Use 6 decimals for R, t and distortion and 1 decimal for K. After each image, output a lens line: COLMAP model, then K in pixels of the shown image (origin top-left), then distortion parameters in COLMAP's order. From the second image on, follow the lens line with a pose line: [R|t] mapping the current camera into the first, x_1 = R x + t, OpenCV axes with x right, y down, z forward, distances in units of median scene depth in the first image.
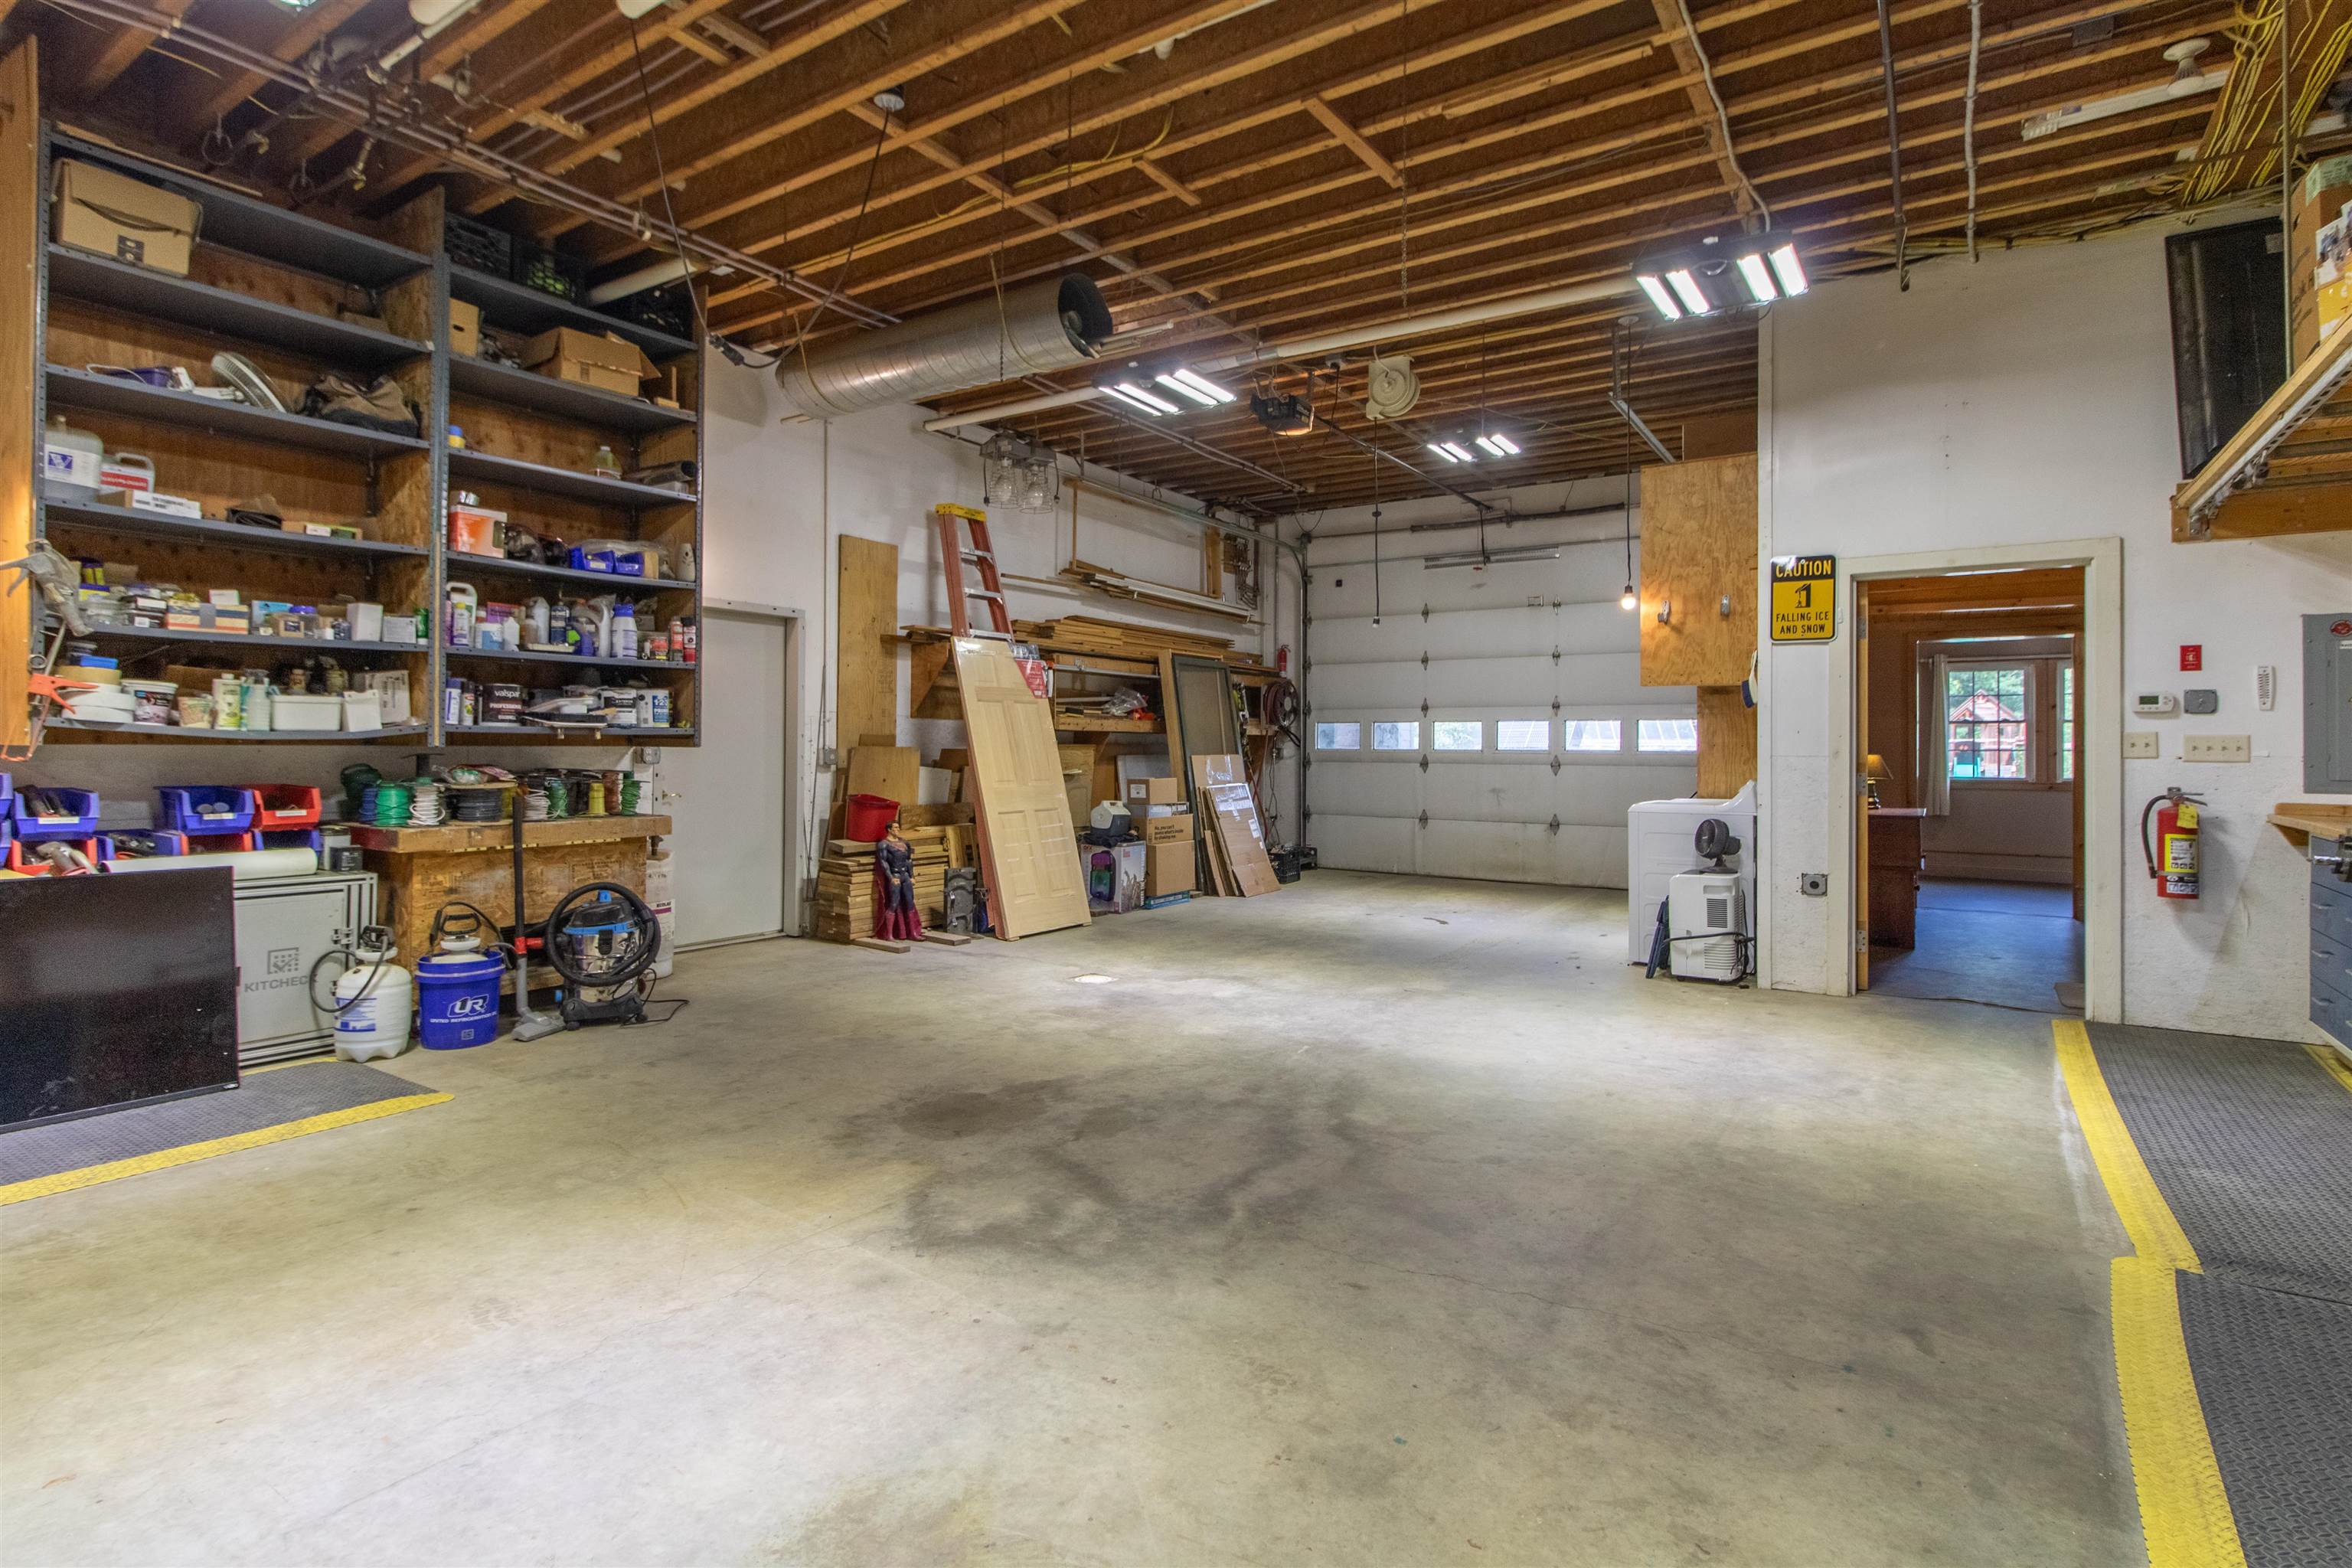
lens RADIAL K [[1101.4, 0, 1167.0], [0, 1101.4, 736.6], [0, 0, 1]] dist [0.001478, 0.001355]
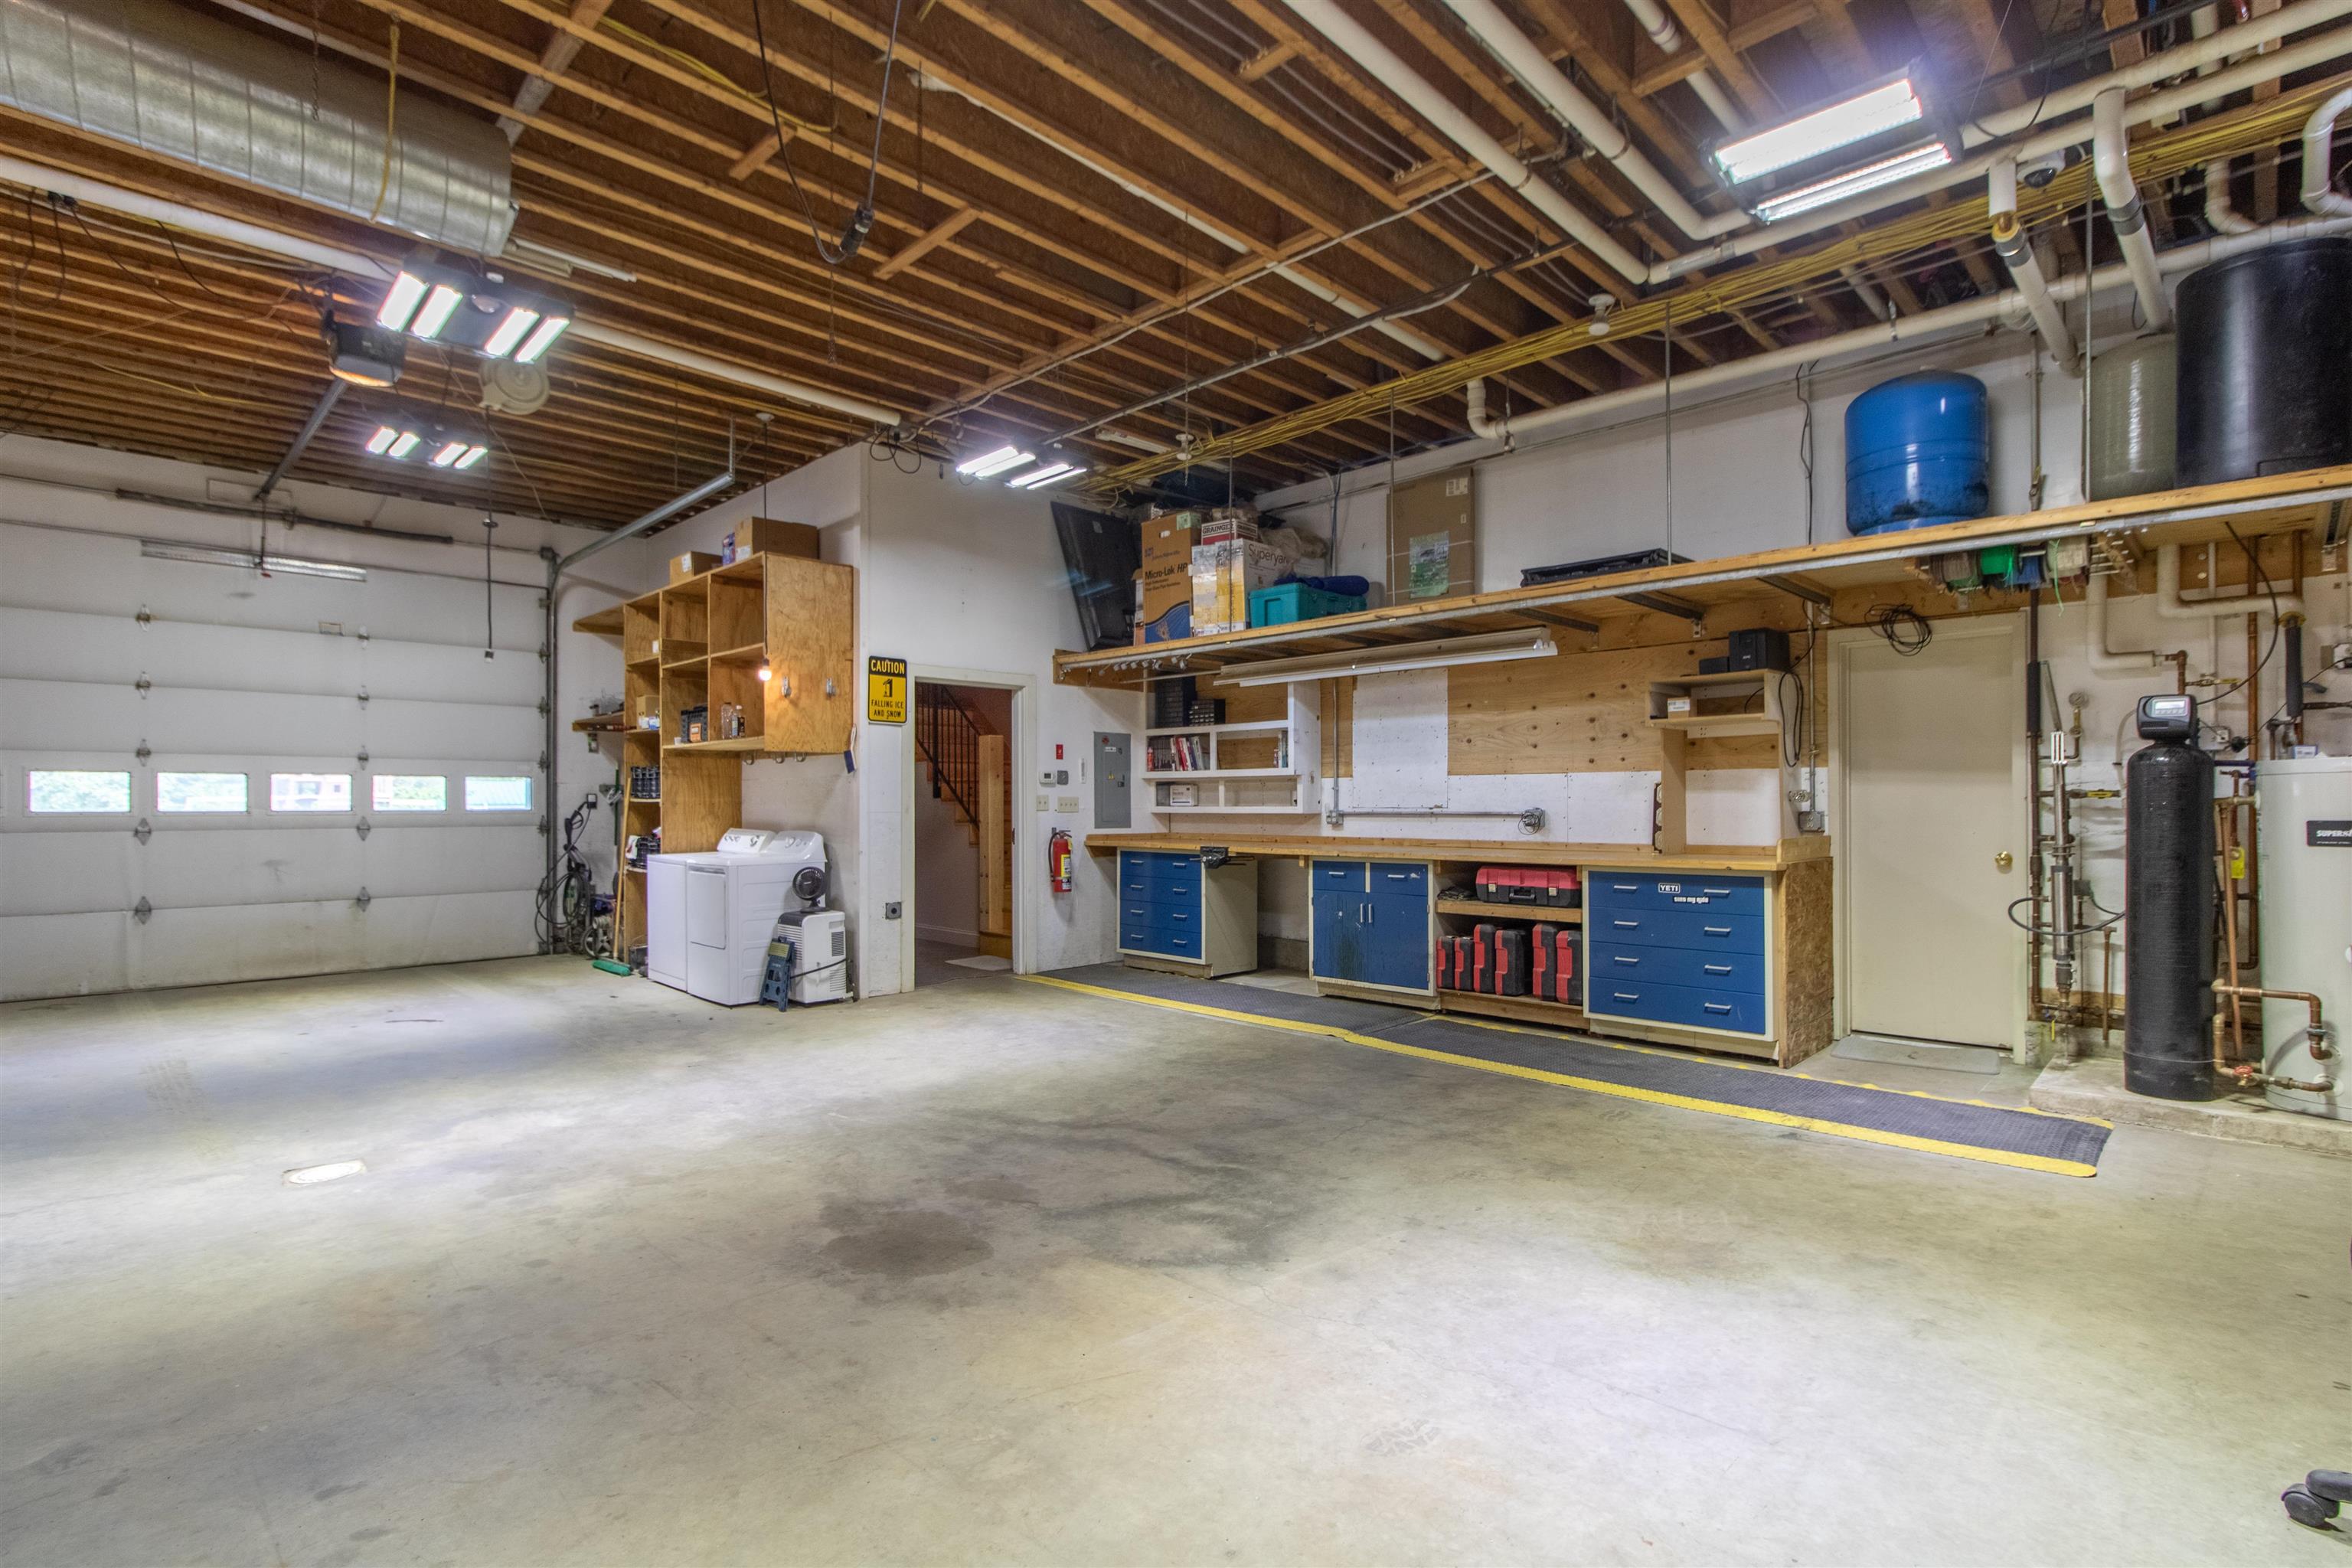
lens RADIAL K [[1101.4, 0, 1175.2], [0, 1101.4, 797.7], [0, 0, 1]] dist [0.001478, 0.001355]
pose [[0.215168, 0.001657, 0.976576, -1.008776], [-0.004927, 0.999988, -0.000611, -0.000120], [-0.976565, -0.004680, 0.215174, 0.651743]]
